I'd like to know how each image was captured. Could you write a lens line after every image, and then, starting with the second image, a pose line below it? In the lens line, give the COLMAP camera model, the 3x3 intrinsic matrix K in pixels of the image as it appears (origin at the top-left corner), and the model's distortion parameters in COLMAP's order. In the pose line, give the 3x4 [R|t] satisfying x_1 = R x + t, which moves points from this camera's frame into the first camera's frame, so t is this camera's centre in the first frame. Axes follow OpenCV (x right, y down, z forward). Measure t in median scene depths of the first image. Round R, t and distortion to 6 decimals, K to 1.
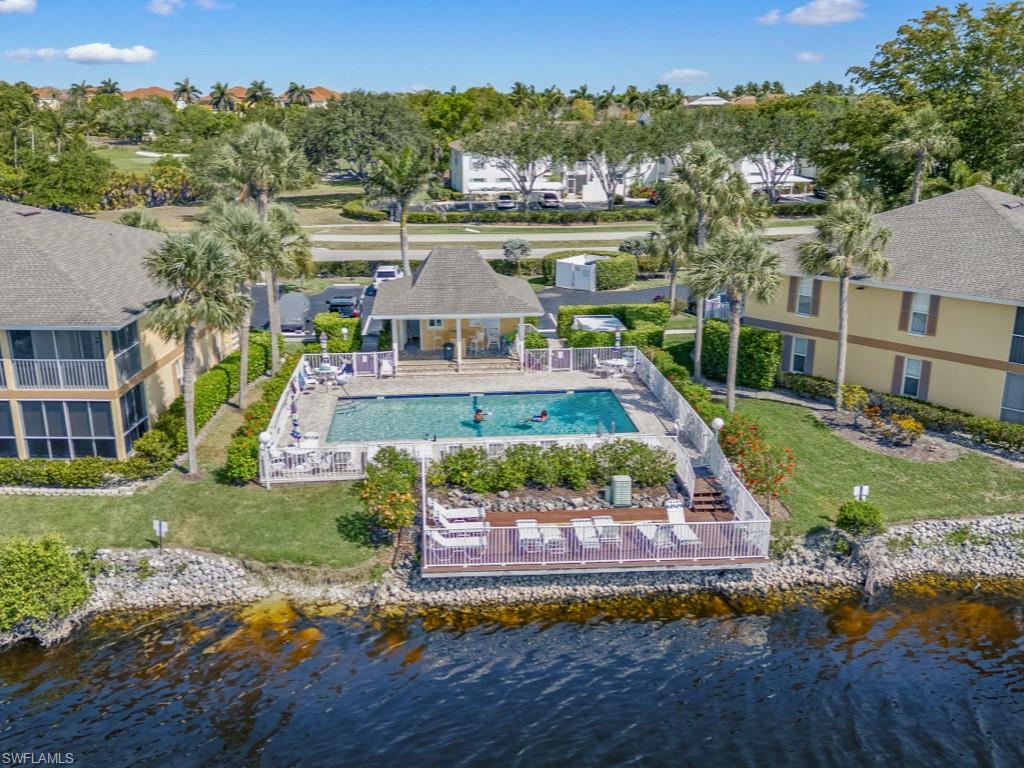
lens RADIAL K [[950.3, 0, 512.0], [0, 950.3, 384.0], [0, 0, 1]] dist [0.145601, -0.283812]
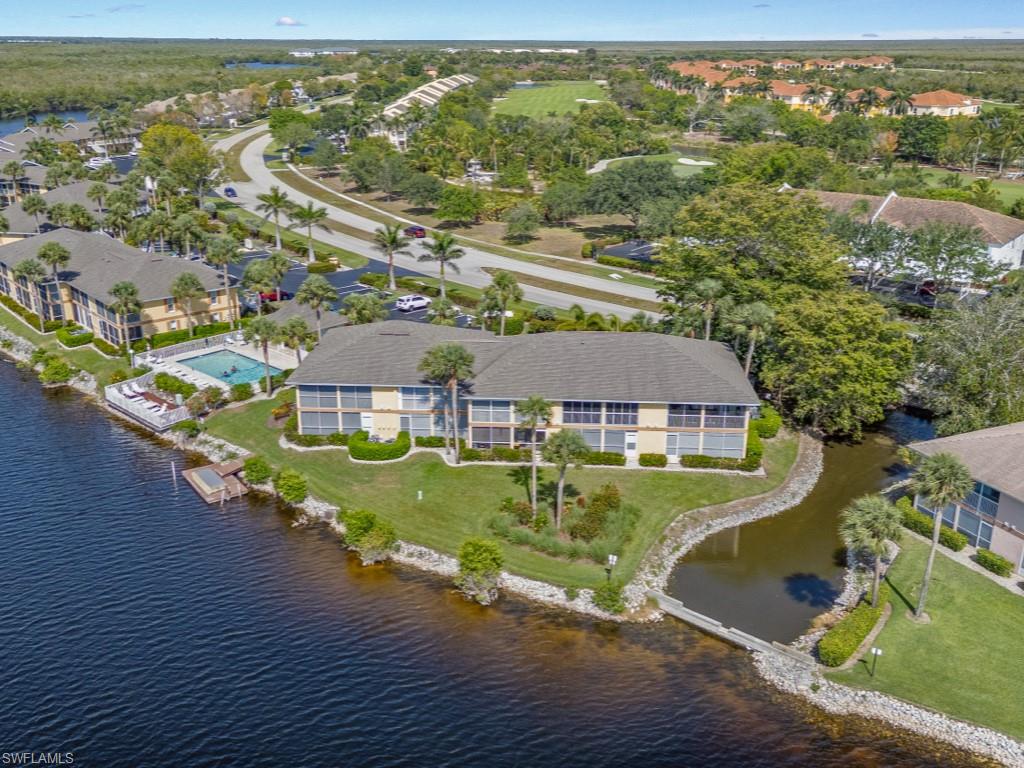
lens RADIAL K [[950.3, 0, 512.0], [0, 950.3, 384.0], [0, 0, 1]] dist [0.145601, -0.283812]
pose [[0.673759, 0.254920, -0.693588, 2.233598], [-0.216979, 0.965485, 0.144076, -0.450931], [0.706377, 0.053421, 0.705817, -0.245307]]
